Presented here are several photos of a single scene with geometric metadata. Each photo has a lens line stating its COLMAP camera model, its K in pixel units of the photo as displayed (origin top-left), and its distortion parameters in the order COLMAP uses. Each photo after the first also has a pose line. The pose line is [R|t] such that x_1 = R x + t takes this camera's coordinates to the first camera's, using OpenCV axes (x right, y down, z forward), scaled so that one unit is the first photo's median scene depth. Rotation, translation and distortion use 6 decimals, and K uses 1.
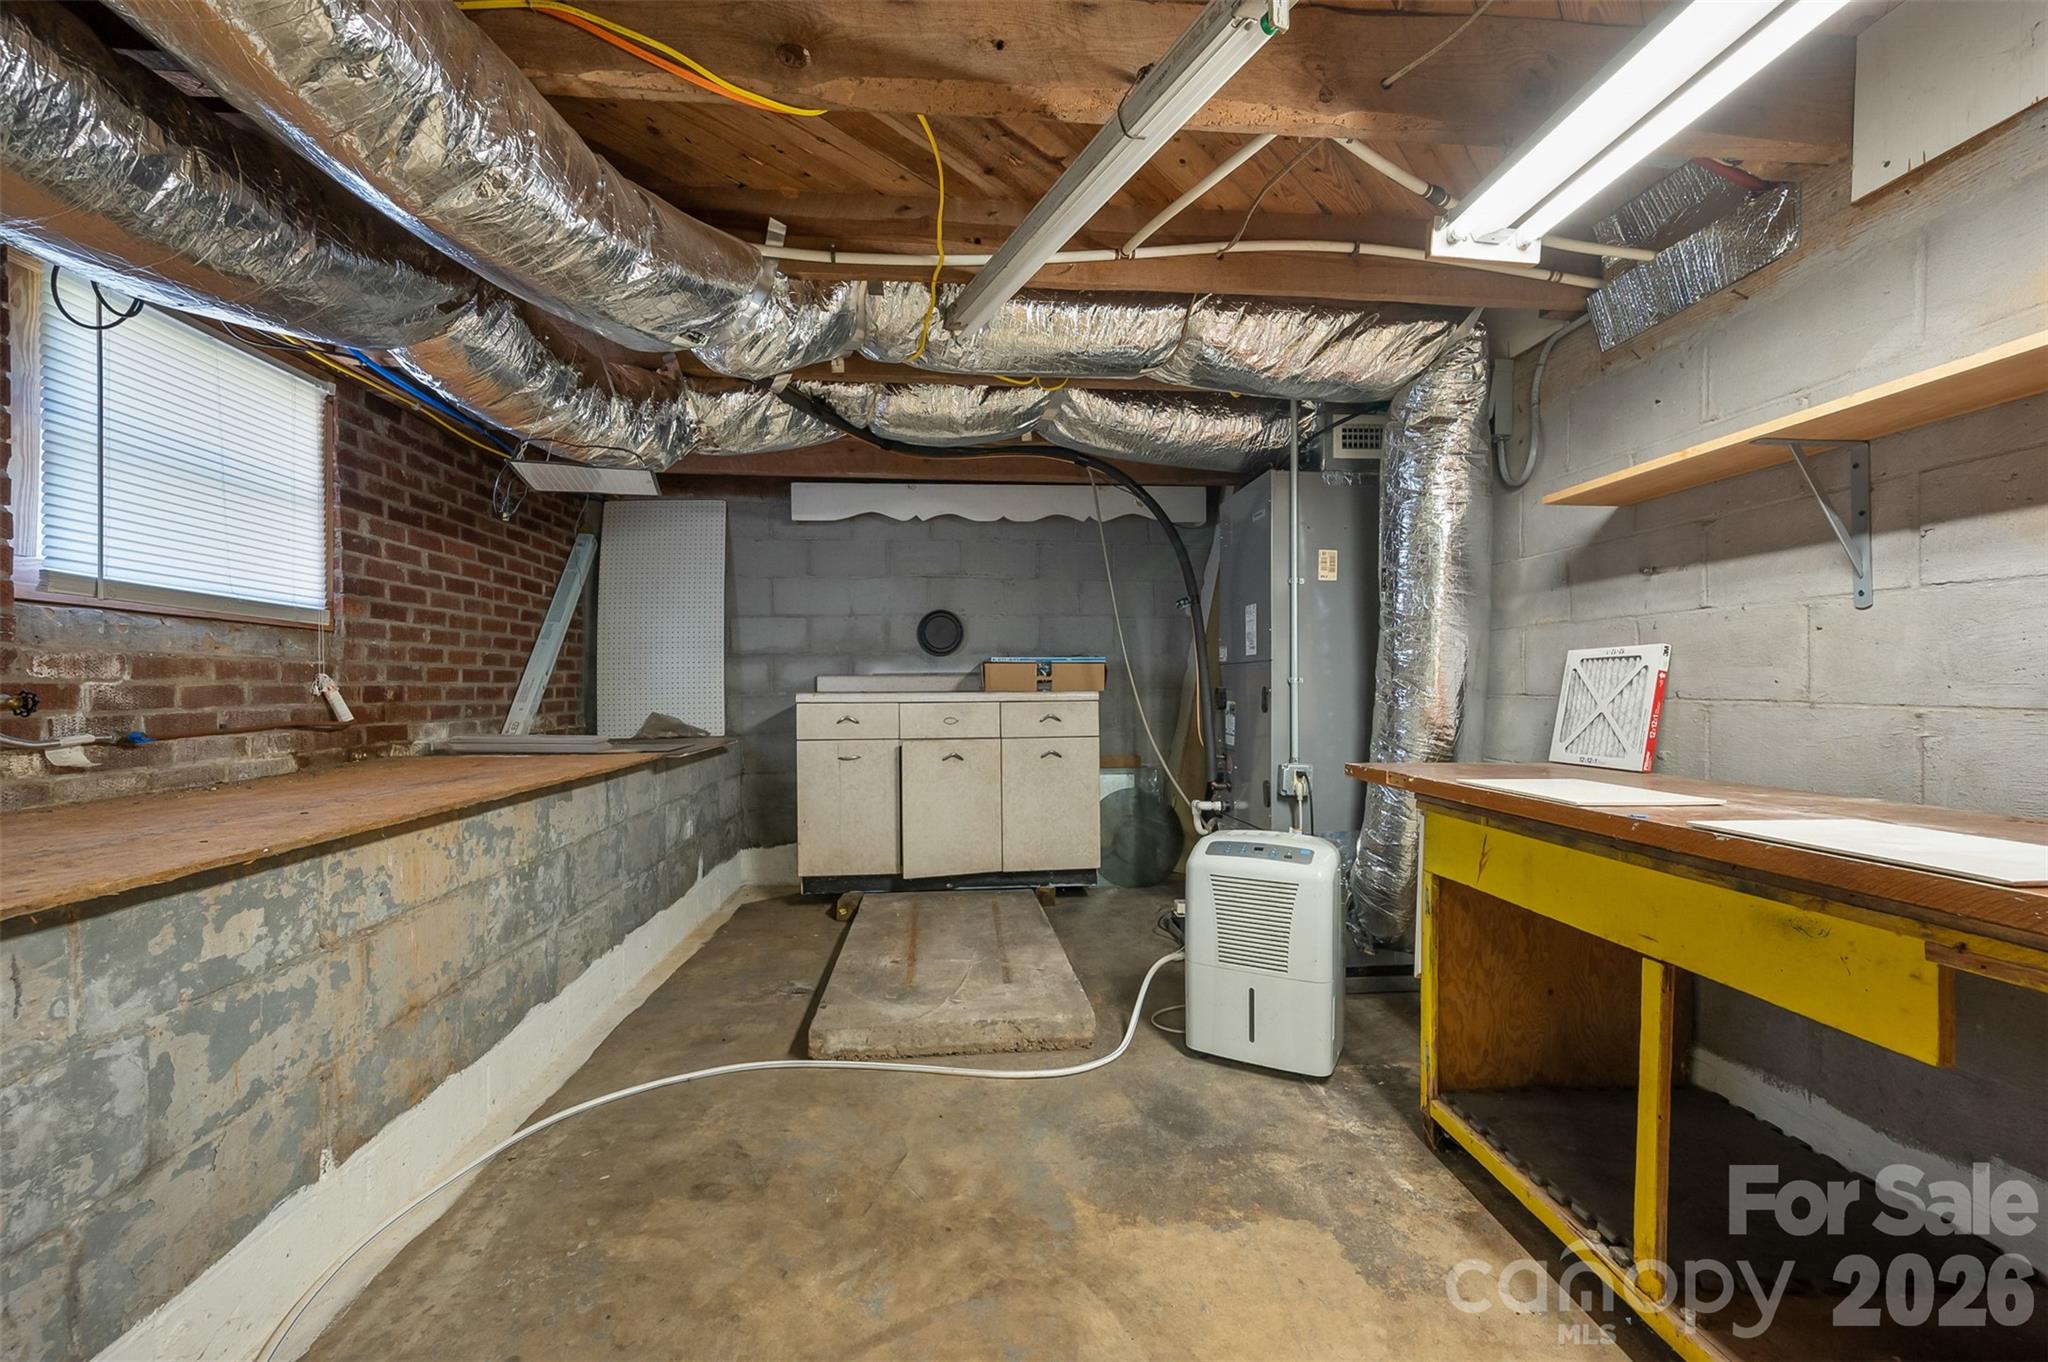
lens RADIAL K [[810.4, 0, 1024.1], [0, 810.4, 692.4], [0, 0, 1]] dist [-0.006567, -0.000352]
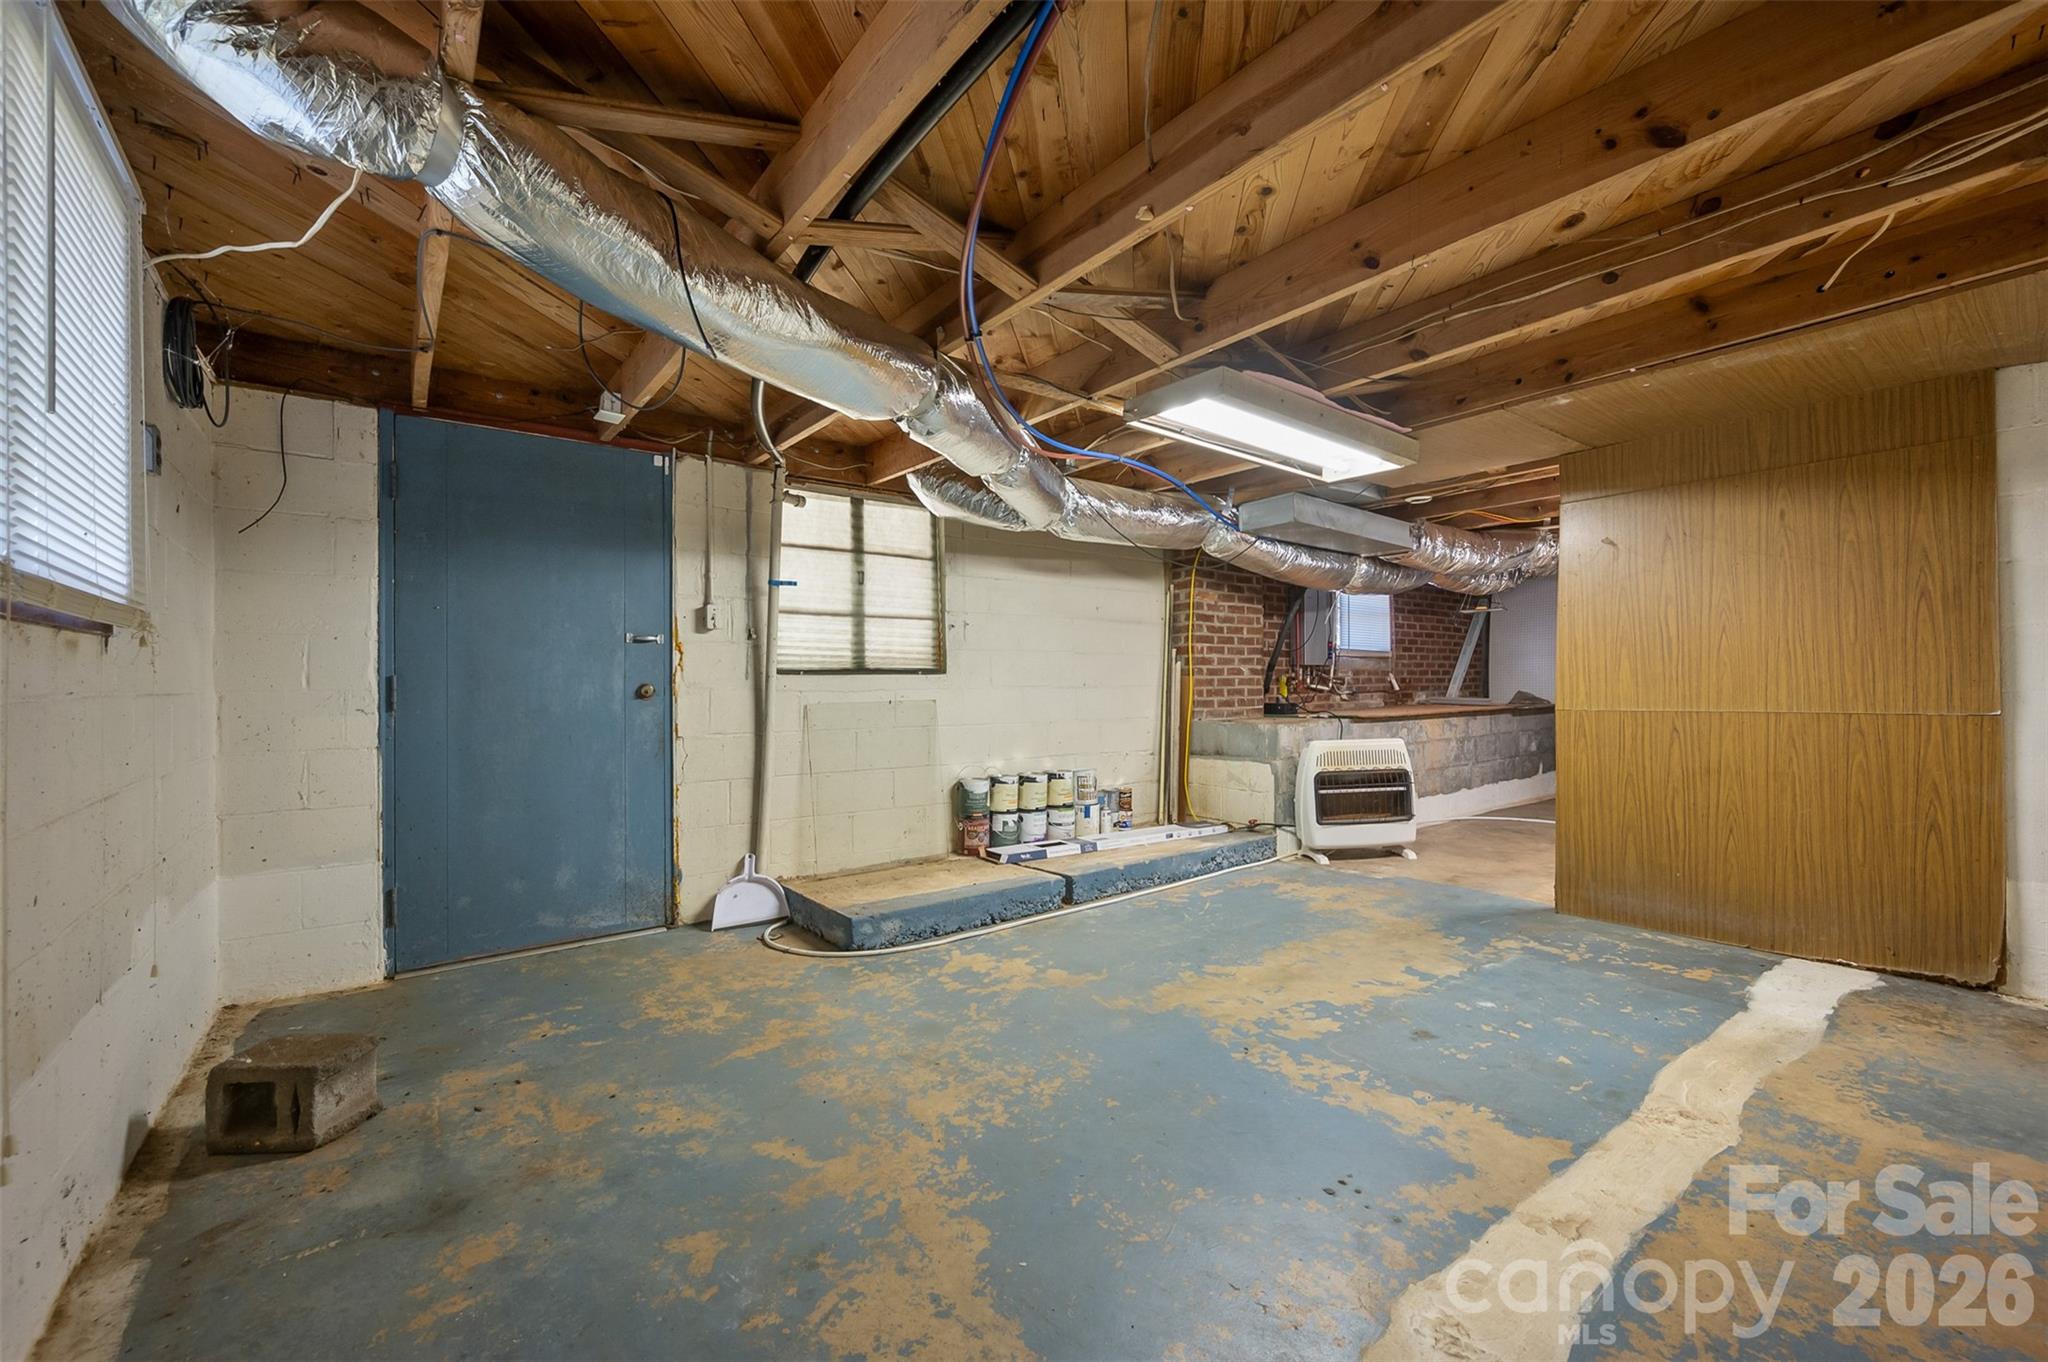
lens RADIAL K [[810.4, 0, 1031.6], [0, 810.4, 687.7], [0, 0, 1]] dist [-0.006567, -0.000352]
pose [[0.532672, 0.004849, -0.846308, 0.837428], [0.000770, 0.999980, 0.006214, 0.008649], [0.846321, -0.003962, 0.532658, -1.522029]]
